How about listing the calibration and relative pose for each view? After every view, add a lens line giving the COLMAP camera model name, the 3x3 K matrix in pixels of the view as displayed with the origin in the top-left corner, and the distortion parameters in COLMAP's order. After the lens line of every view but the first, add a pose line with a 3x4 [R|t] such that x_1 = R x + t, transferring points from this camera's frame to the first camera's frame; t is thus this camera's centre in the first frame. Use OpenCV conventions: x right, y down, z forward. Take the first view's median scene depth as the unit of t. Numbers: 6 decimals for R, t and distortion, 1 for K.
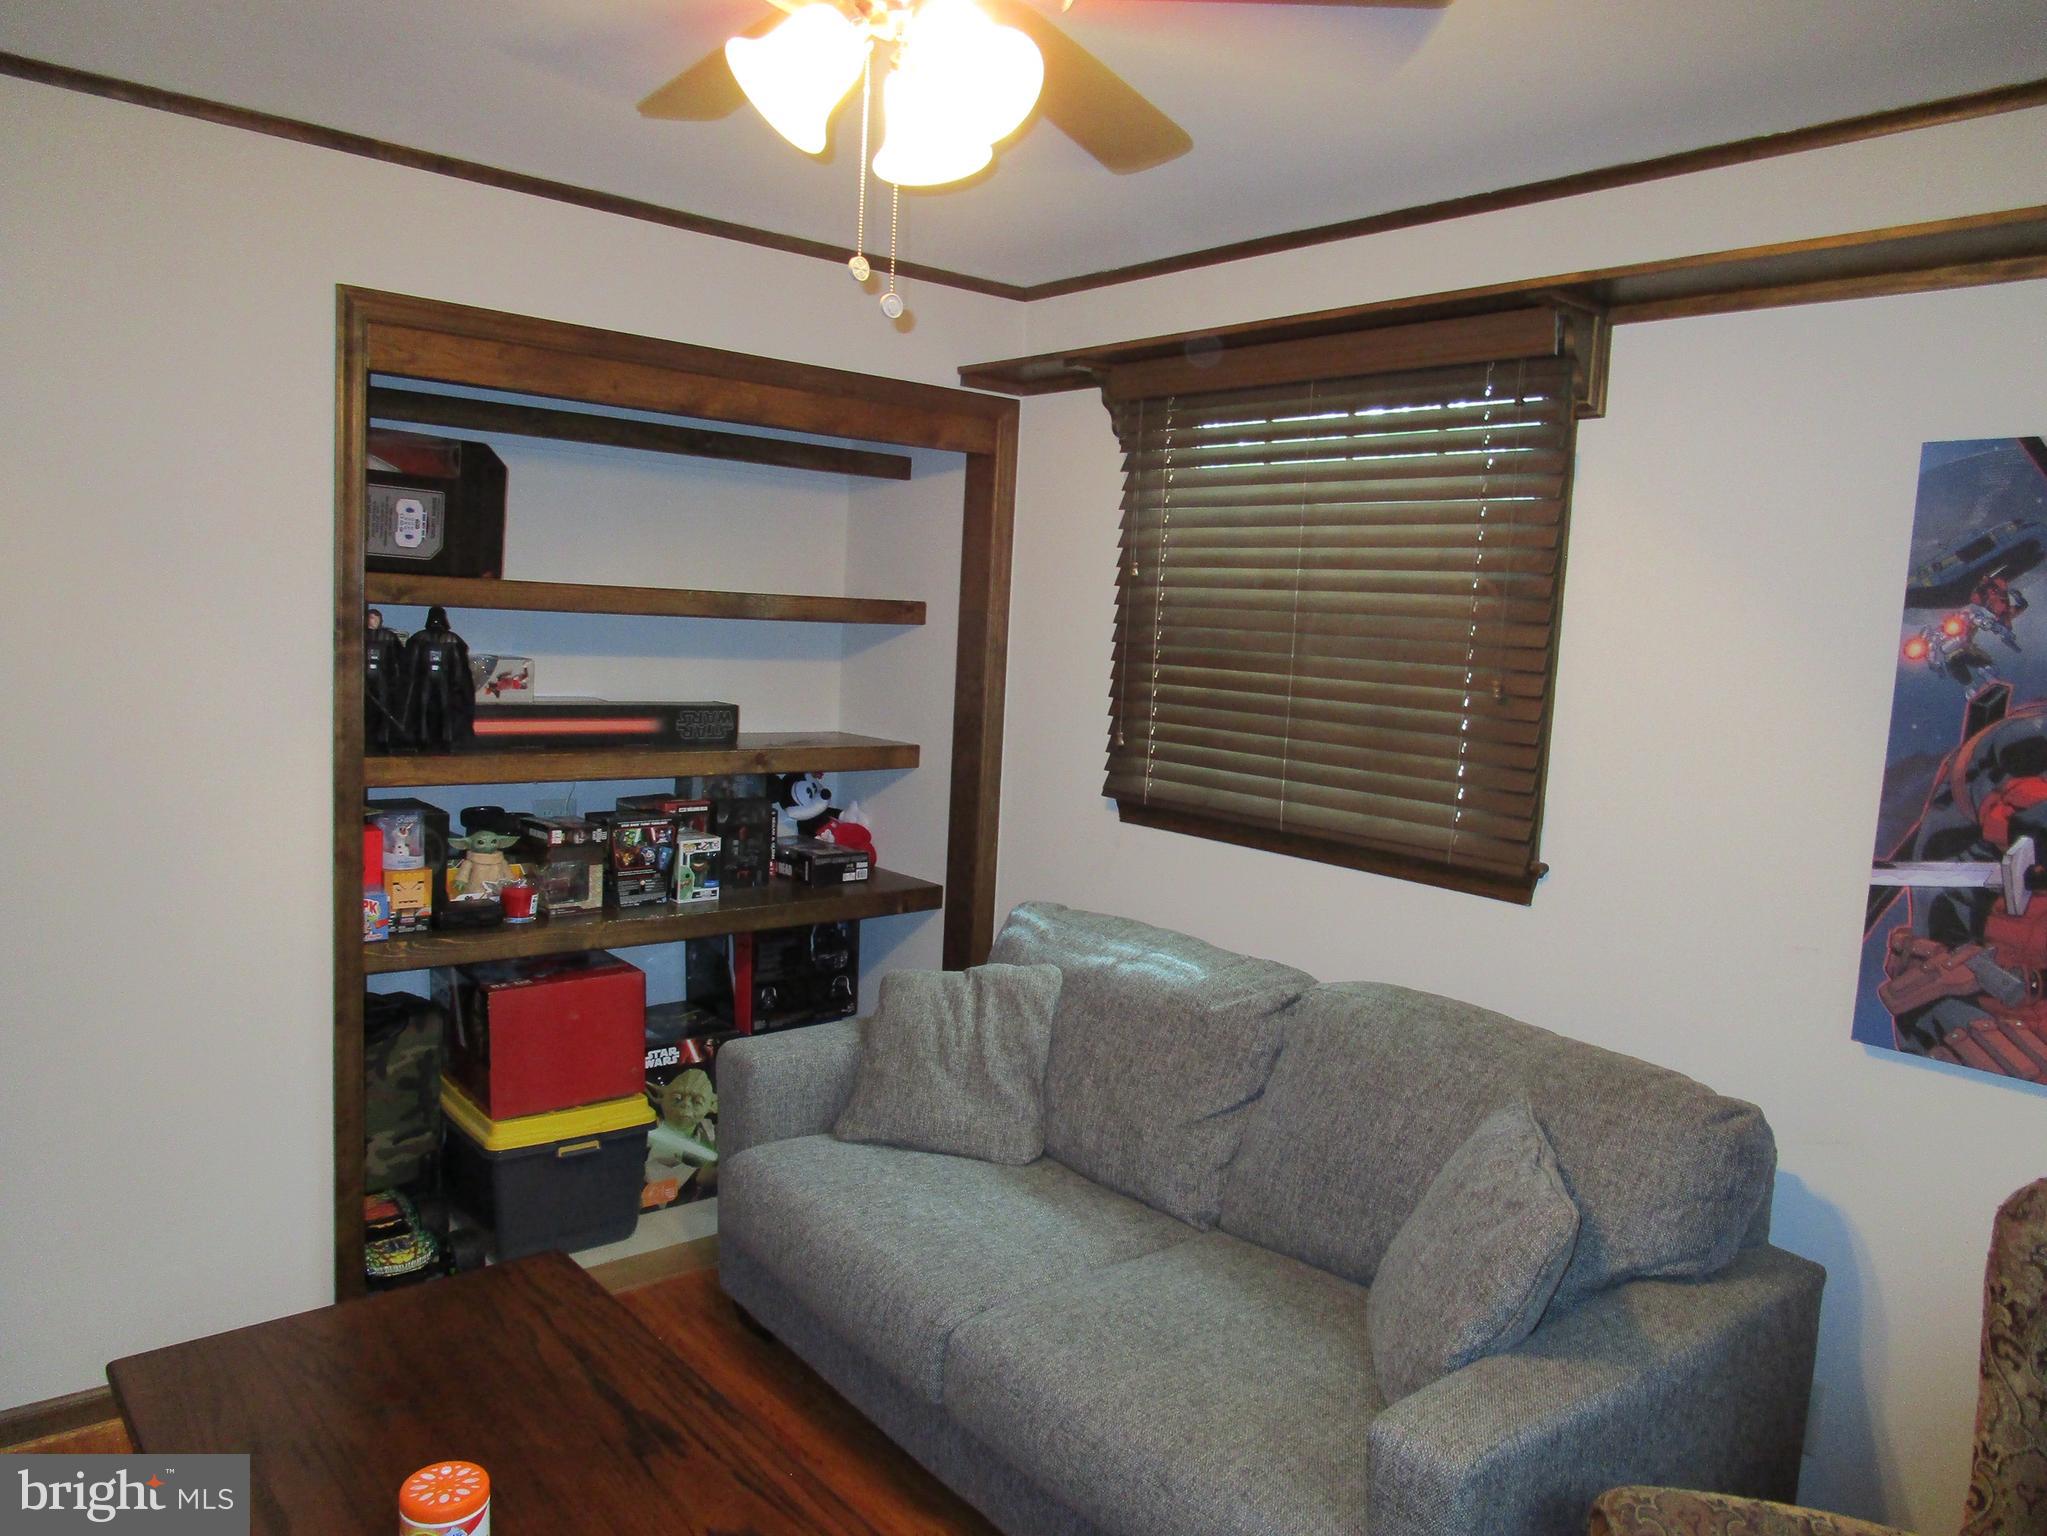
lens RADIAL K [[1456.2, 0, 1009.1], [0, 1456.2, 762.7], [0, 0, 1]] dist [-0.031587, 0.017588]
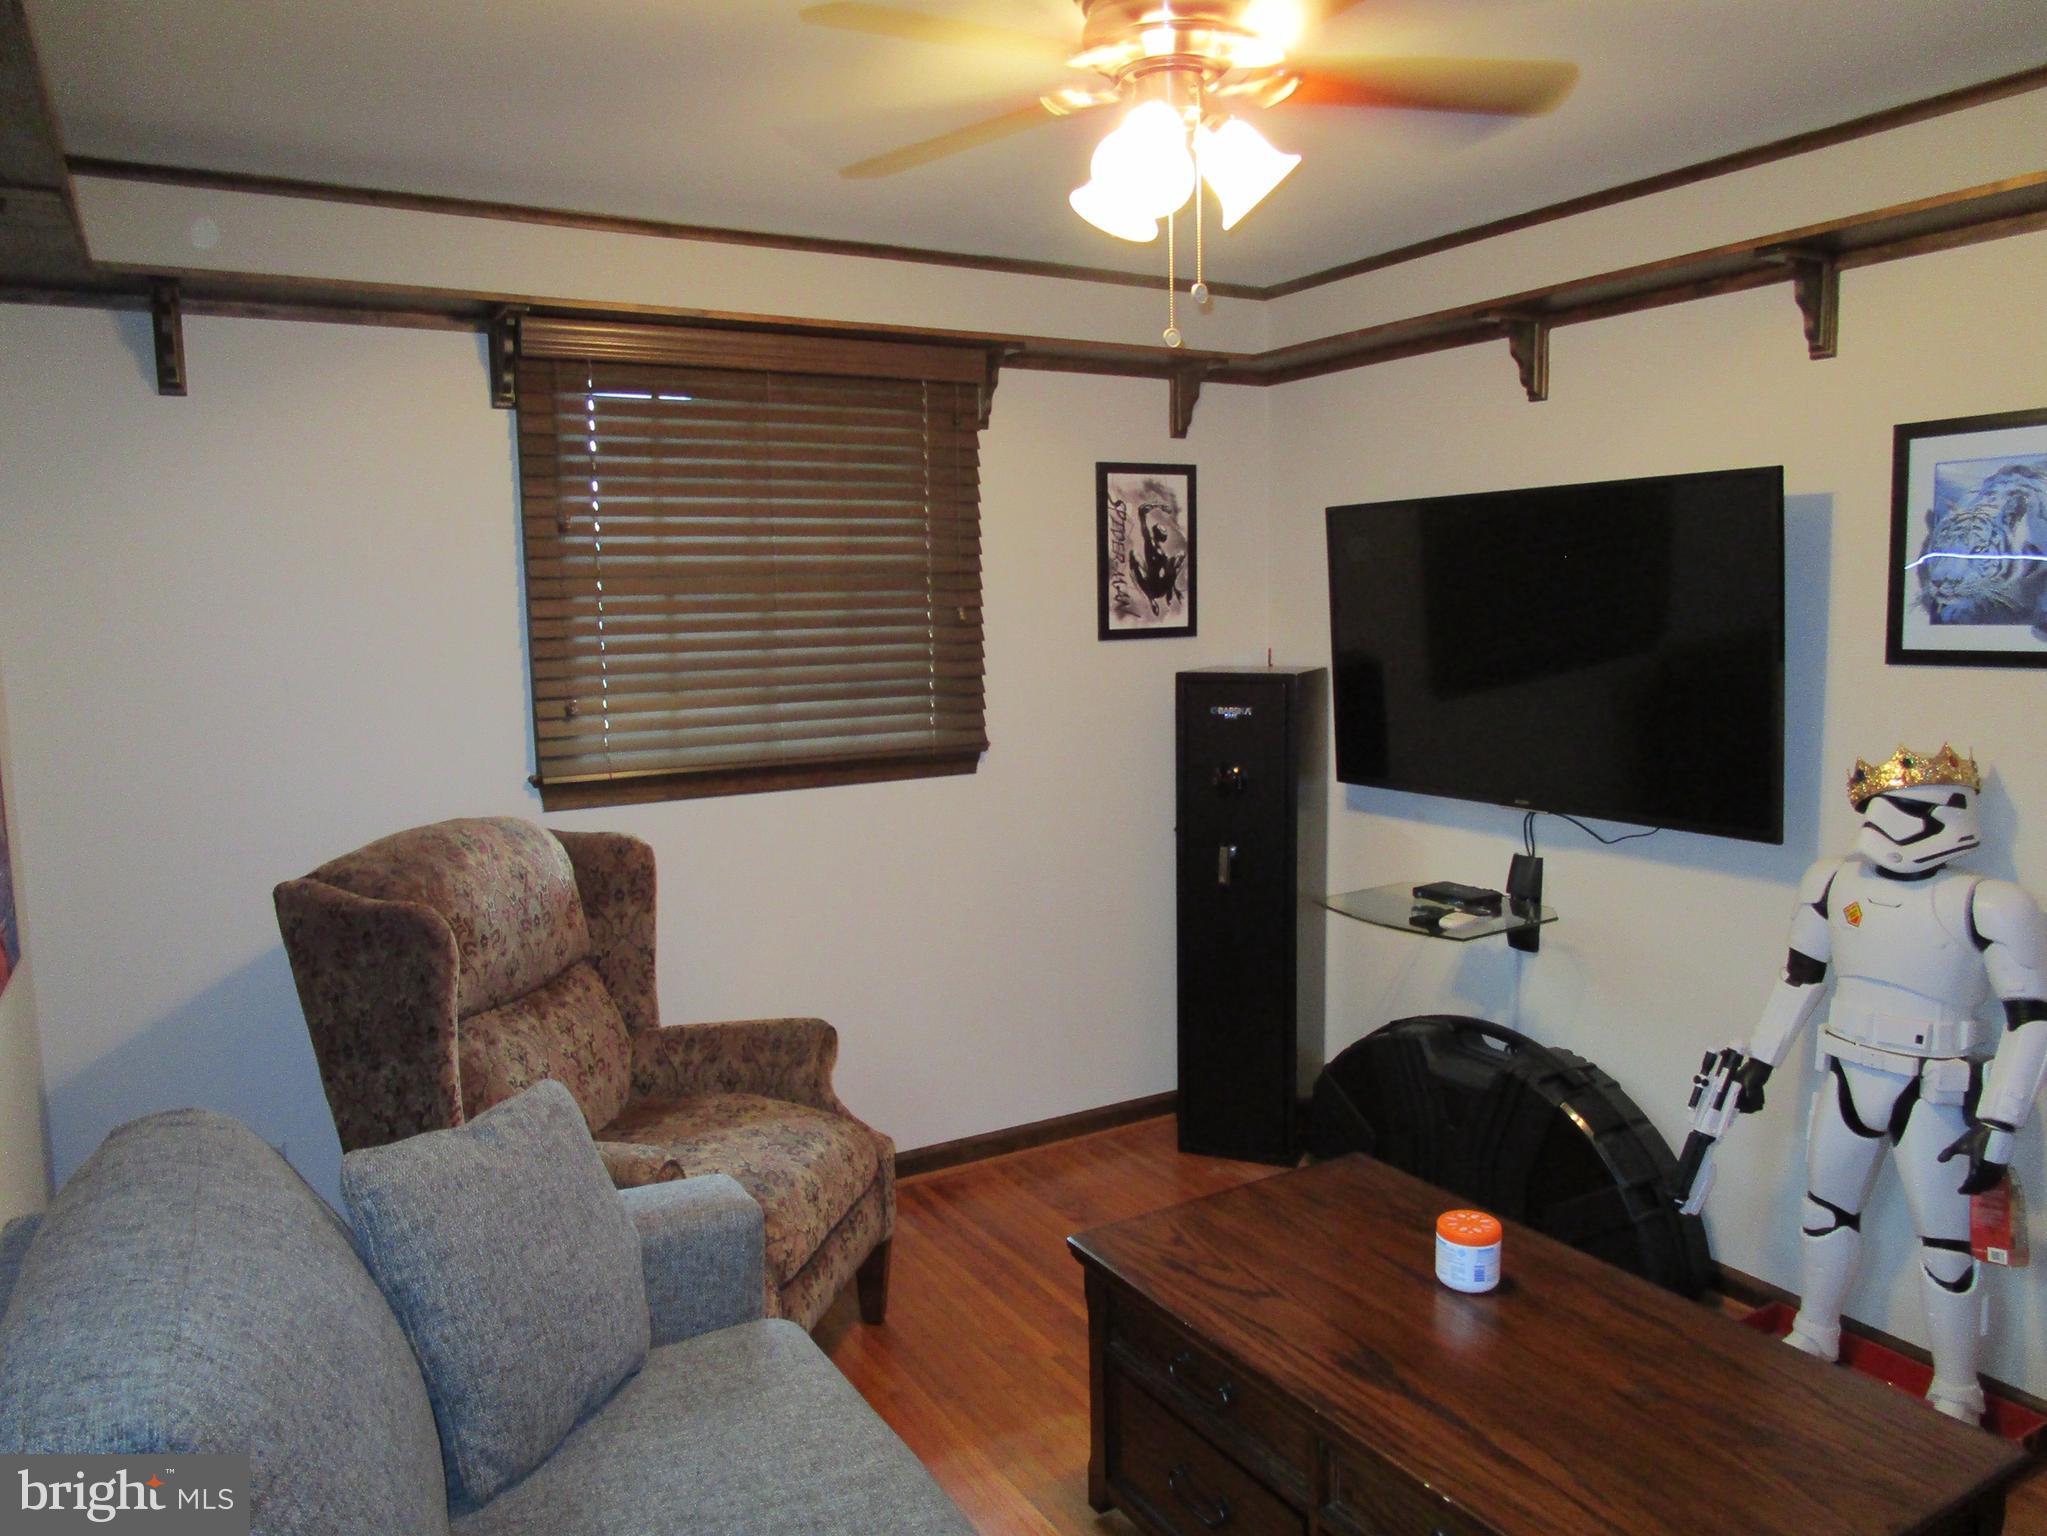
lens RADIAL K [[1456.2, 0, 1008.7], [0, 1456.2, 762.6], [0, 0, 1]] dist [-0.031587, 0.017588]
pose [[0.163000, -0.156391, 0.974152, -1.266671], [0.138960, 0.981154, 0.134263, -0.121234], [-0.976791, 0.113483, 0.181660, 0.892491]]
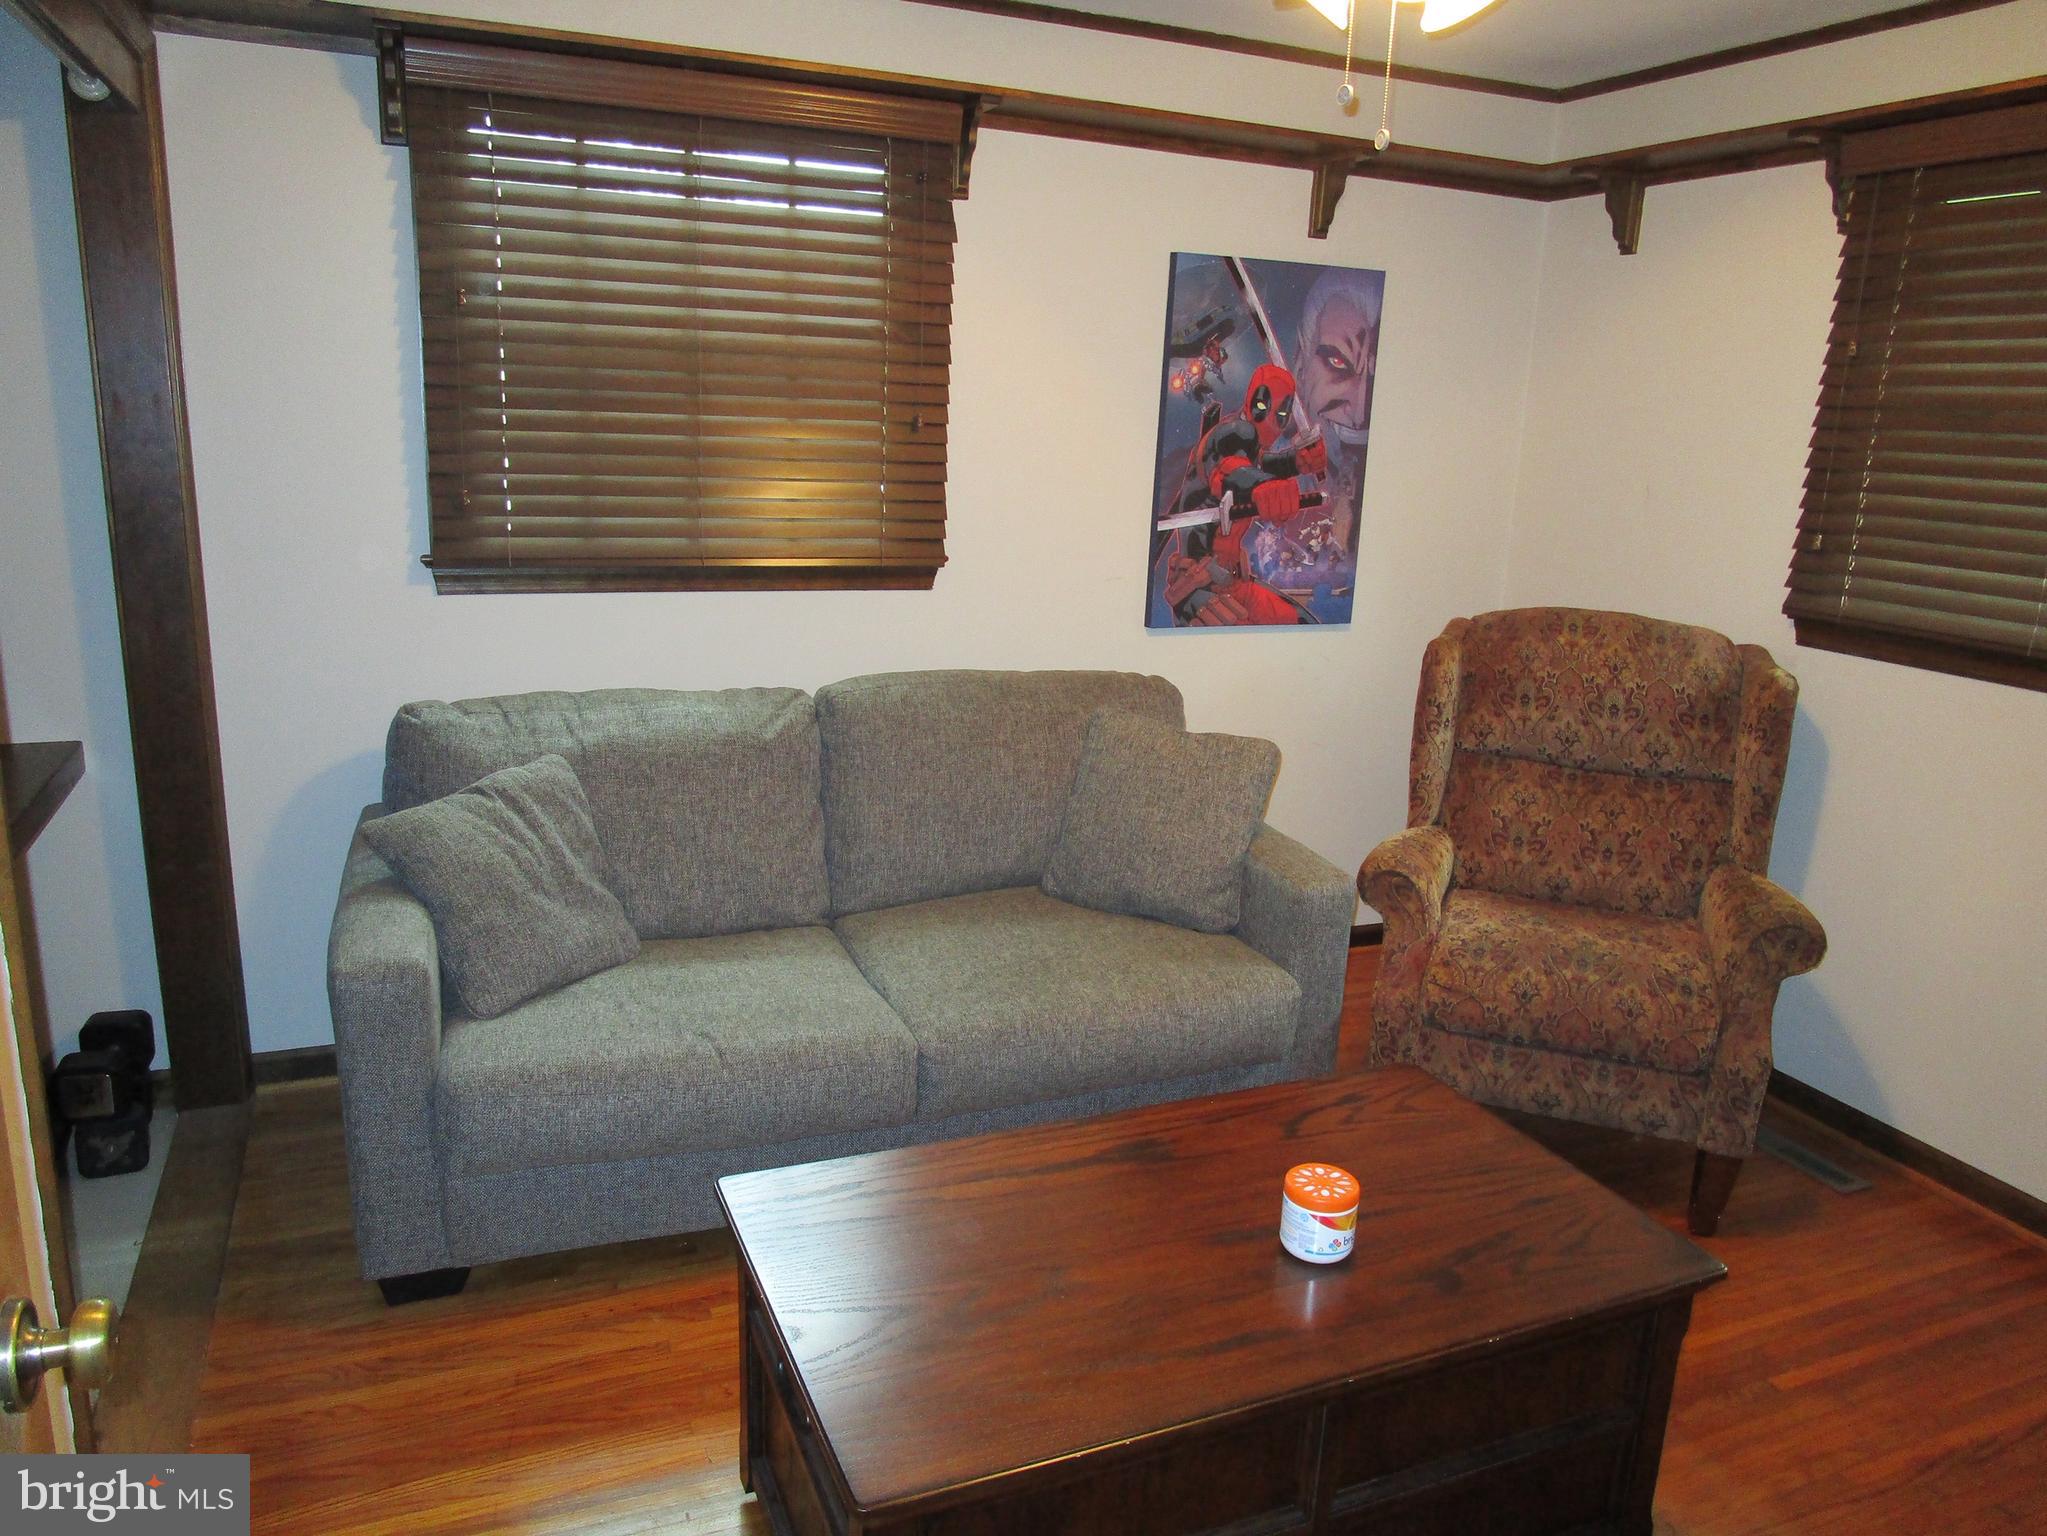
lens RADIAL K [[1456.2, 0, 1020.7], [0, 1456.2, 778.4], [0, 0, 1]] dist [-0.031587, 0.017588]
pose [[0.287417, -0.270571, 0.918794, -1.070565], [0.073929, 0.962675, 0.260367, -0.089169], [-0.954948, -0.006908, 0.296692, 0.673951]]
